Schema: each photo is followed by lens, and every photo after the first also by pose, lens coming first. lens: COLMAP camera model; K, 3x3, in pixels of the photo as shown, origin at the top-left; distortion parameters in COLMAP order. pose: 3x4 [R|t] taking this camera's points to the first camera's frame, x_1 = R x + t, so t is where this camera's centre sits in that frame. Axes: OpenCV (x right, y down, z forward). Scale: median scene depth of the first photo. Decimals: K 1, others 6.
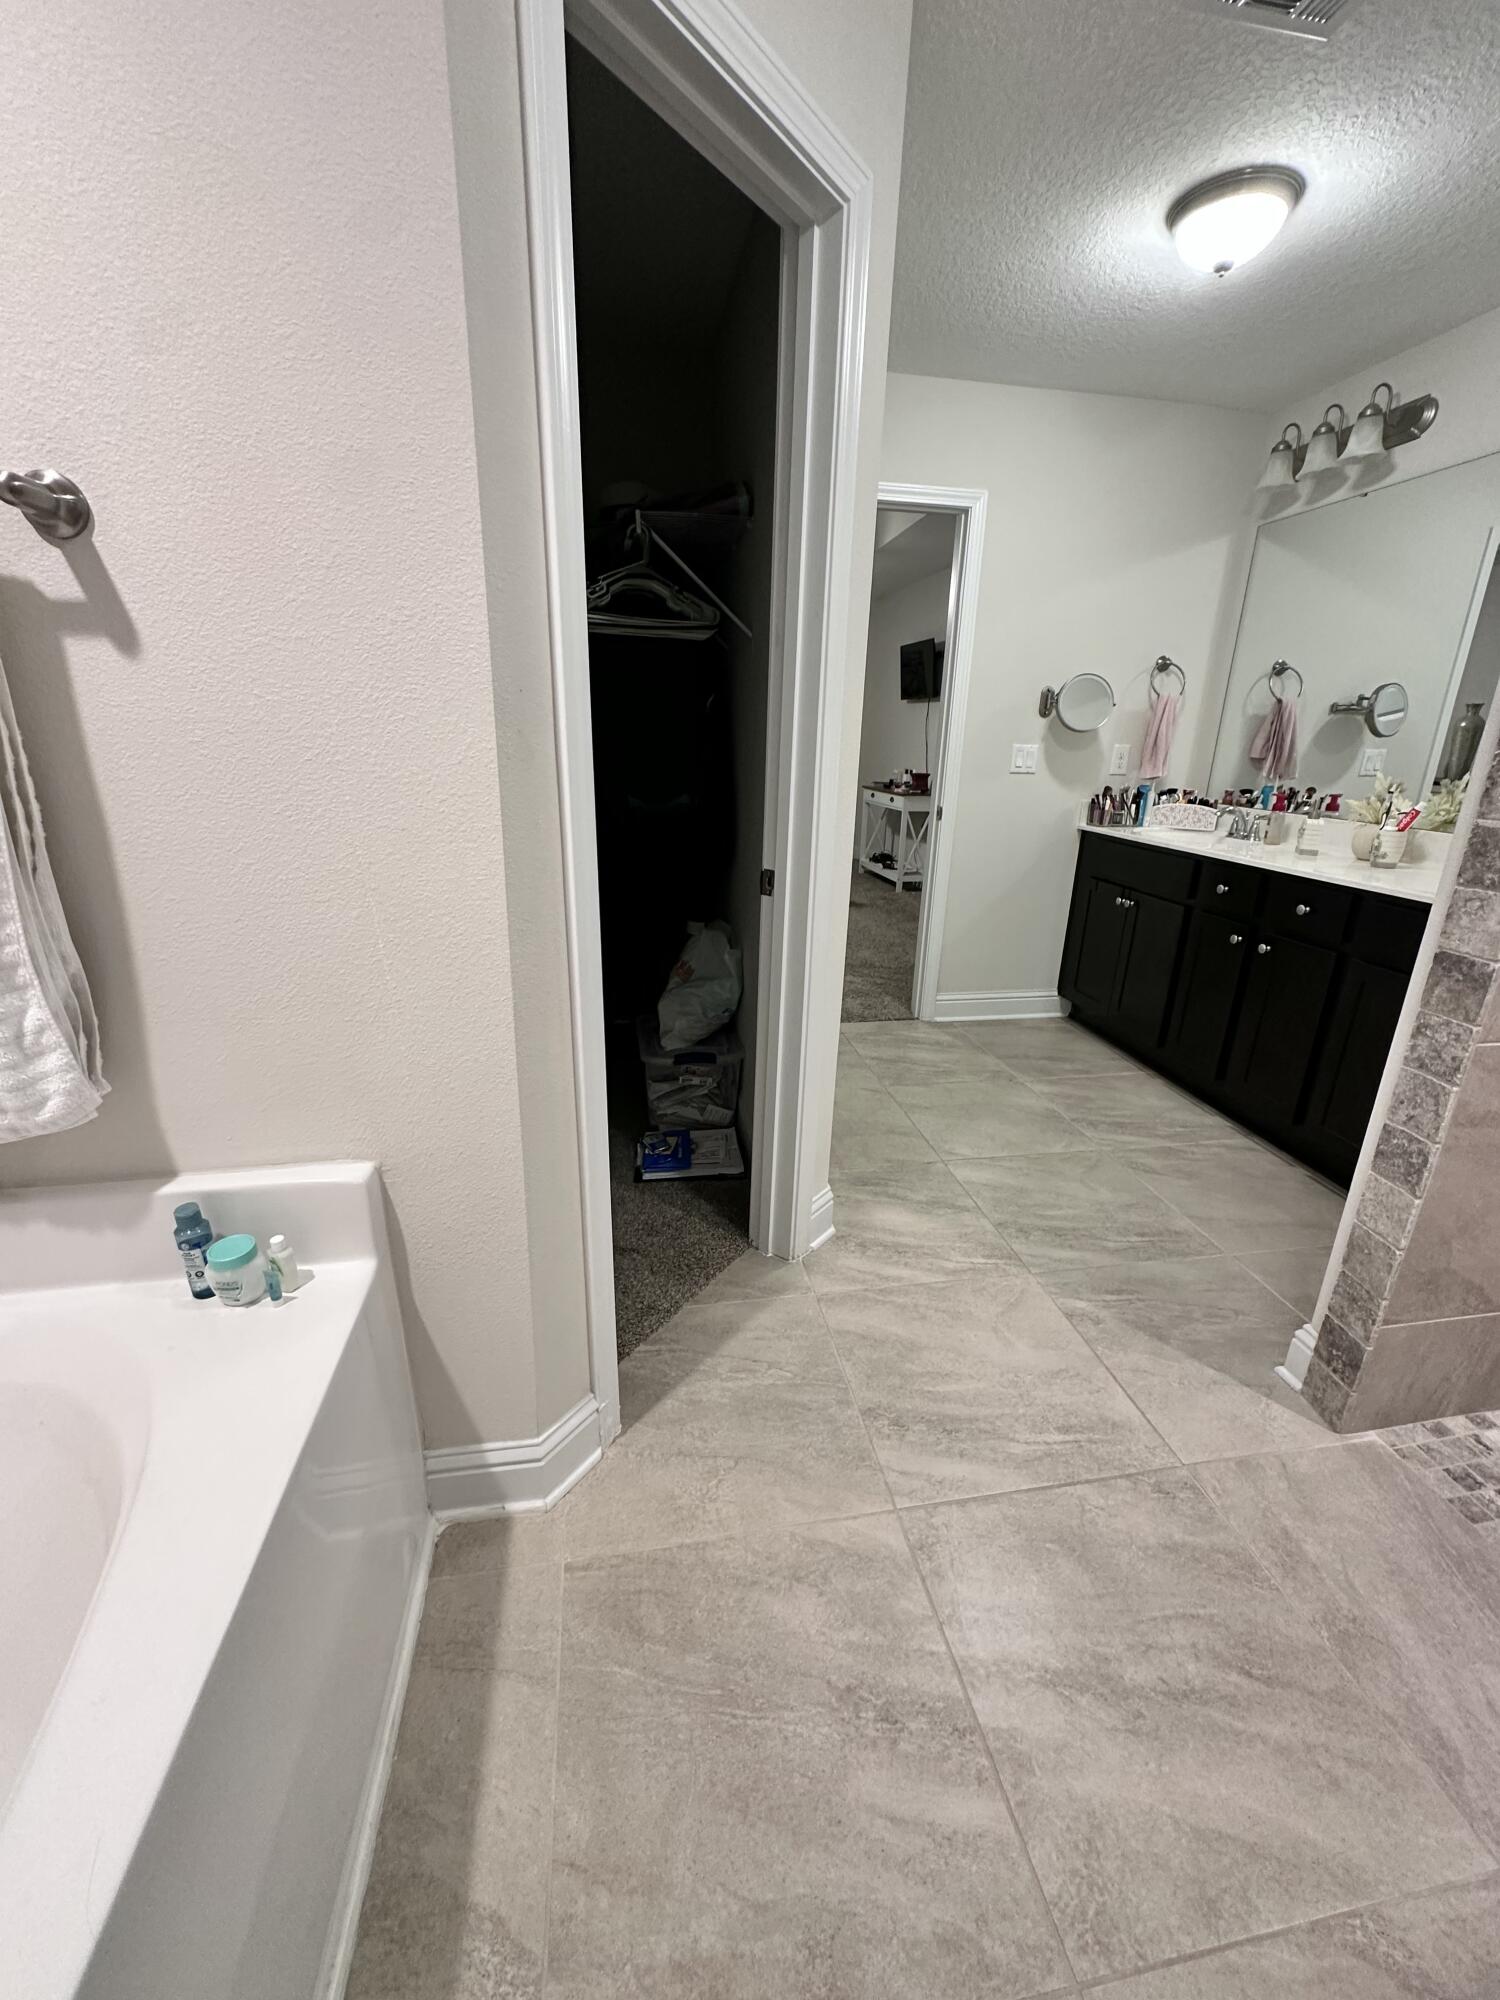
lens RADIAL K [[797.5, 0, 746.9], [0, 797.5, 997.7], [0, 0, 1]] dist [-0.002691, 0.000218]
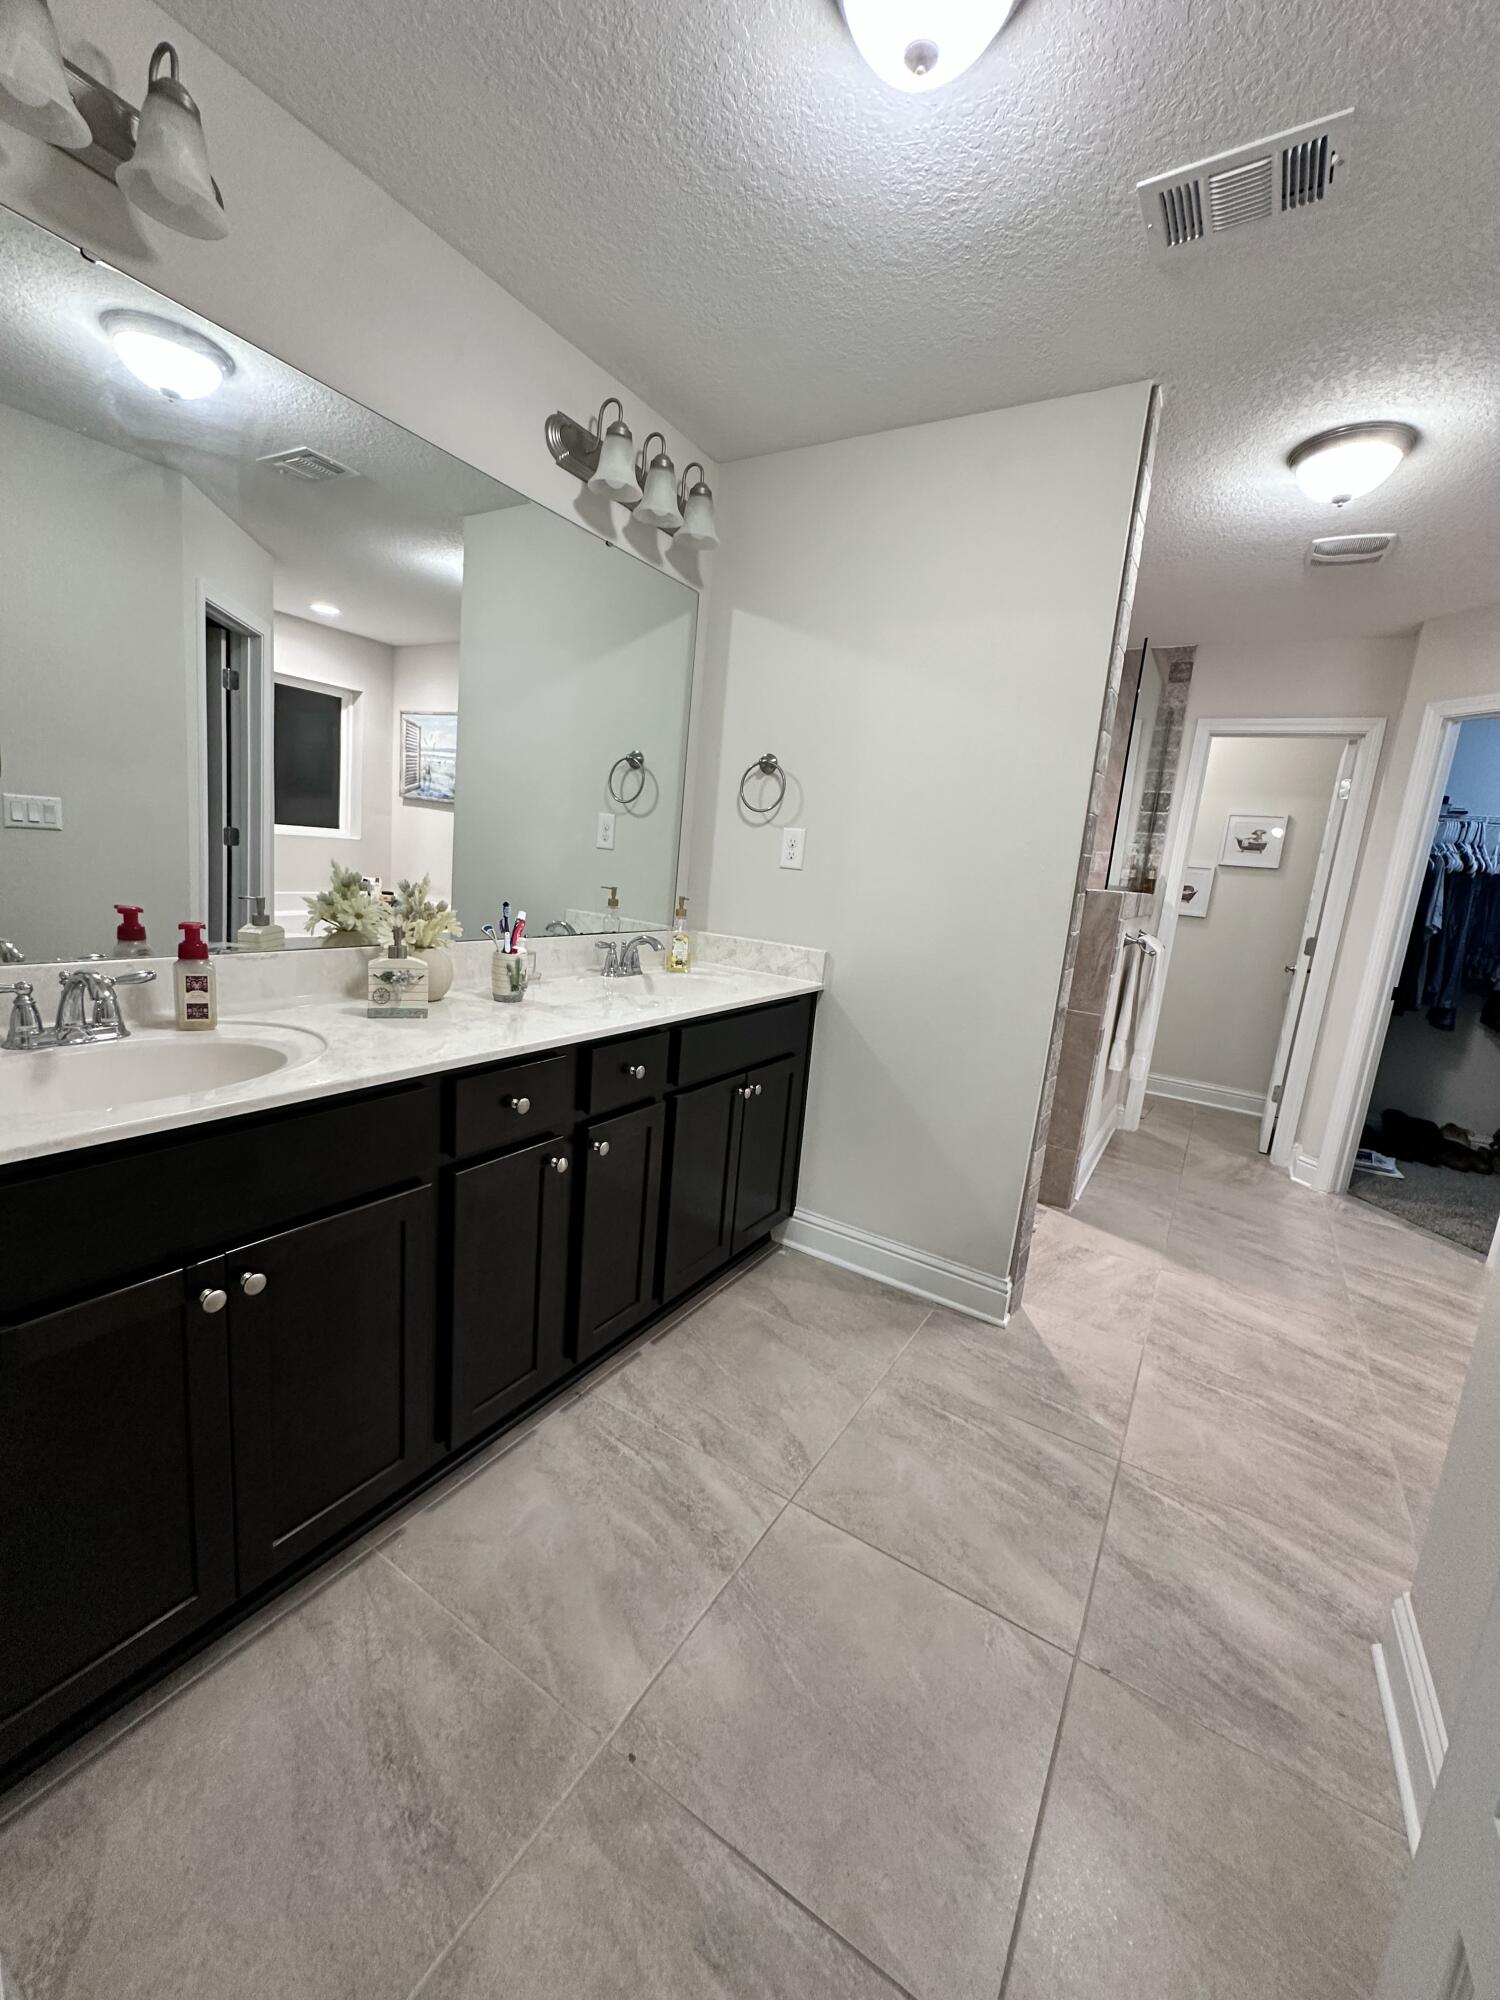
lens RADIAL K [[797.5, 0, 745.2], [0, 797.5, 1001.6], [0, 0, 1]] dist [-0.002691, 0.000218]
pose [[-0.744484, -0.206129, 0.635023, 0.192225], [0.108794, 0.900977, 0.420005, -0.534419], [-0.658716, 0.381774, -0.648338, 1.584601]]
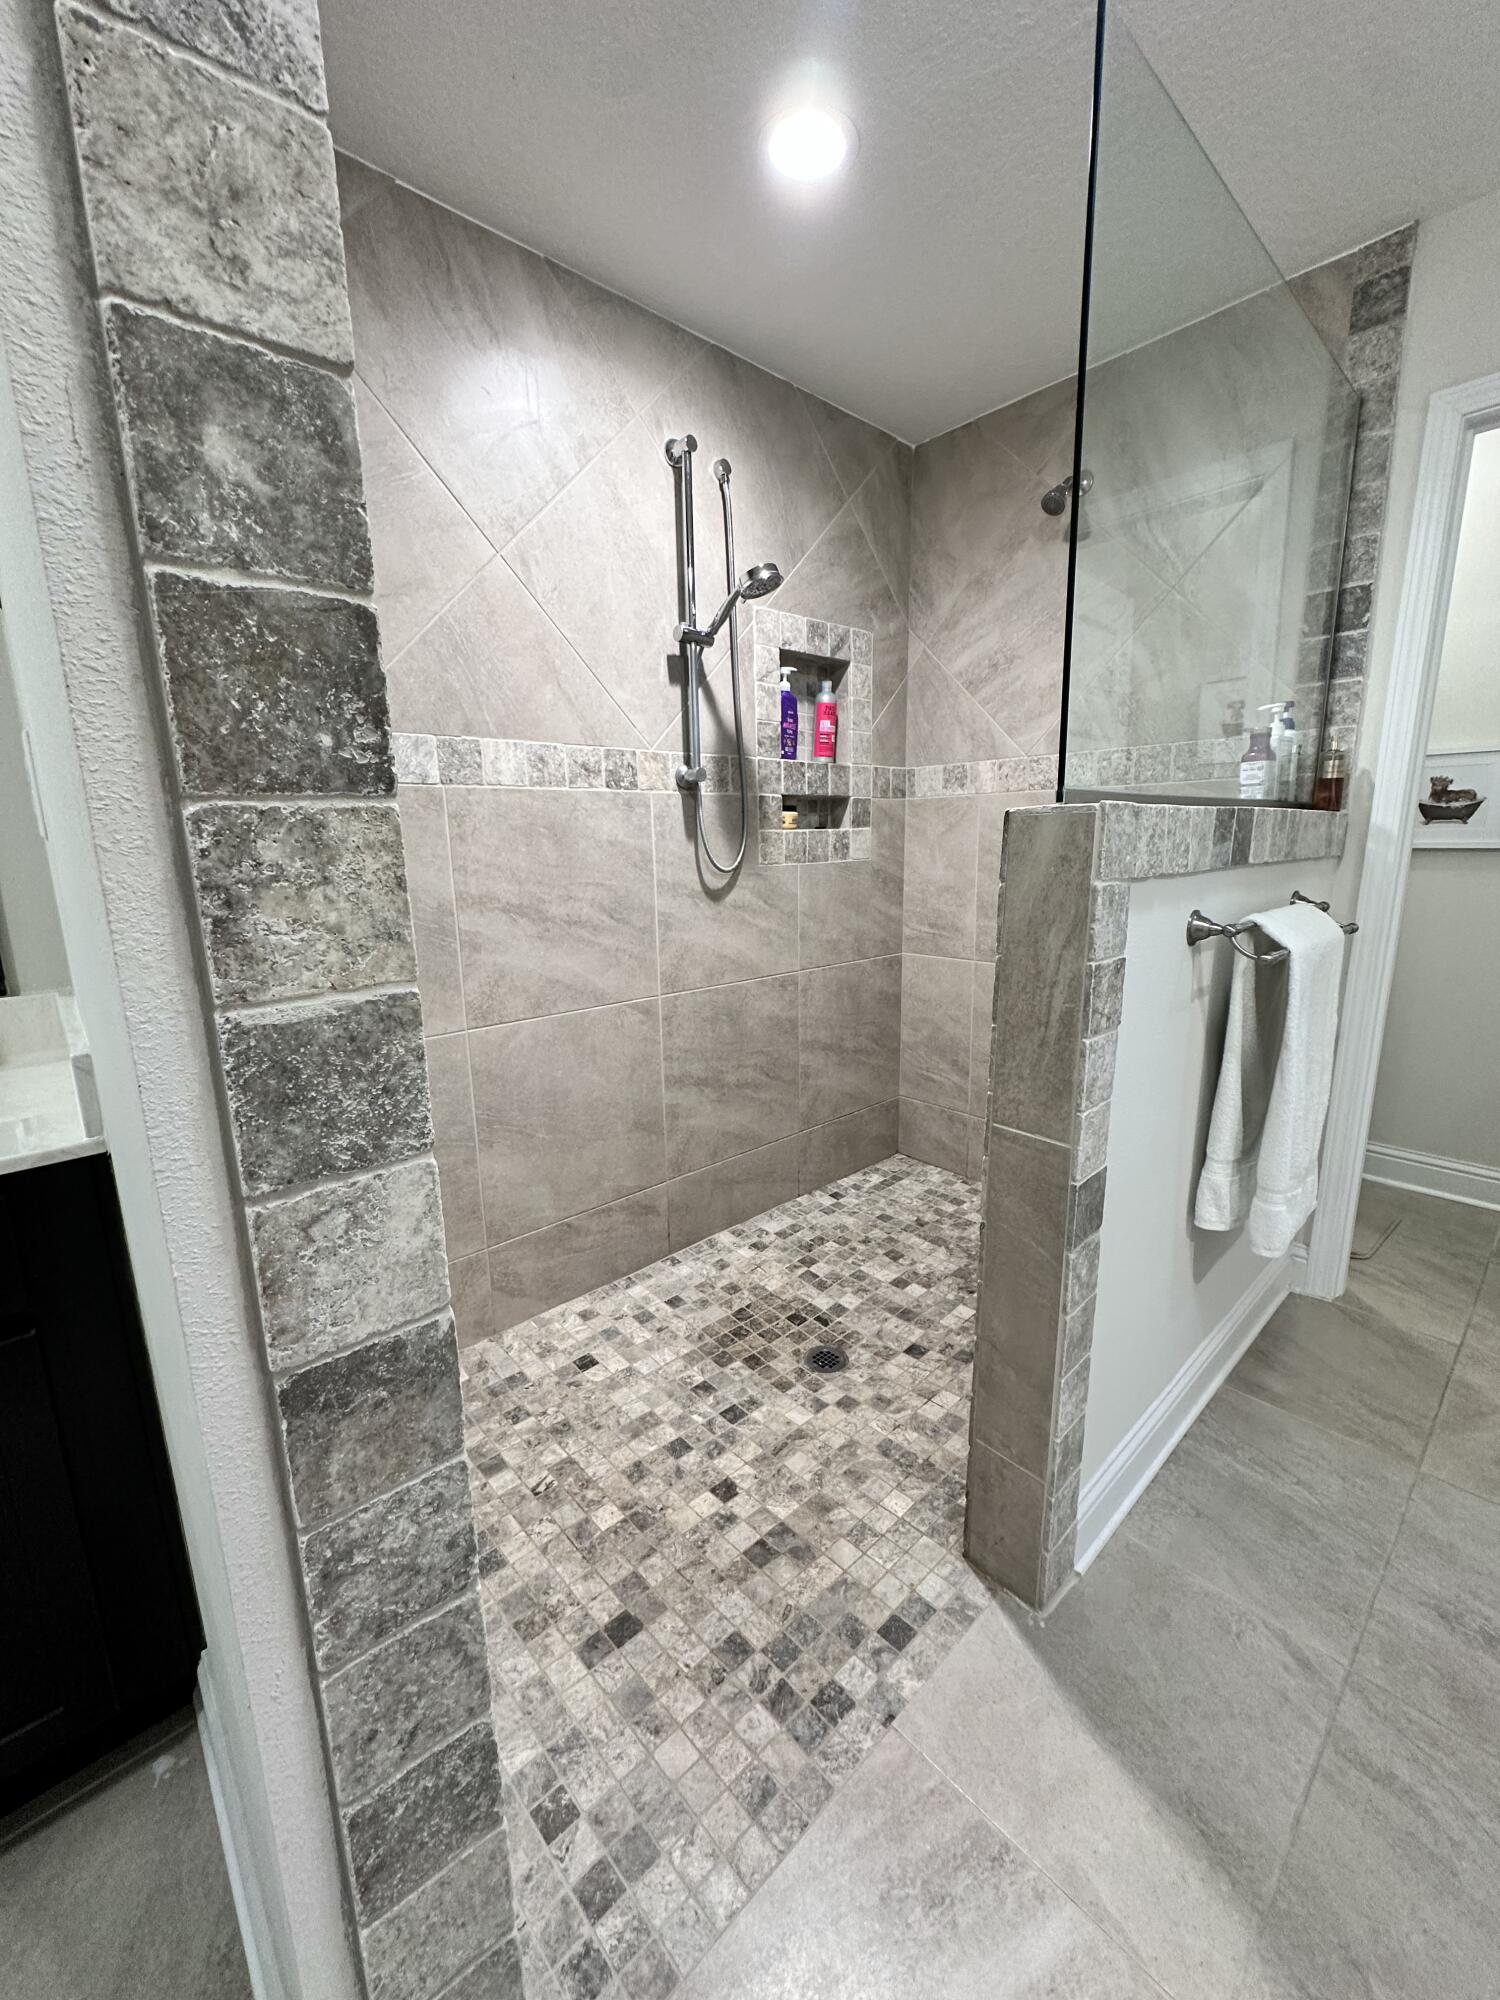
lens RADIAL K [[797.5, 0, 755.8], [0, 797.5, 993.5], [0, 0, 1]] dist [-0.002691, 0.000218]
pose [[-0.546211, -0.182875, 0.817442, 0.325524], [0.263948, 0.888587, 0.375160, -0.178881], [-0.794975, 0.420679, -0.437086, 0.584910]]
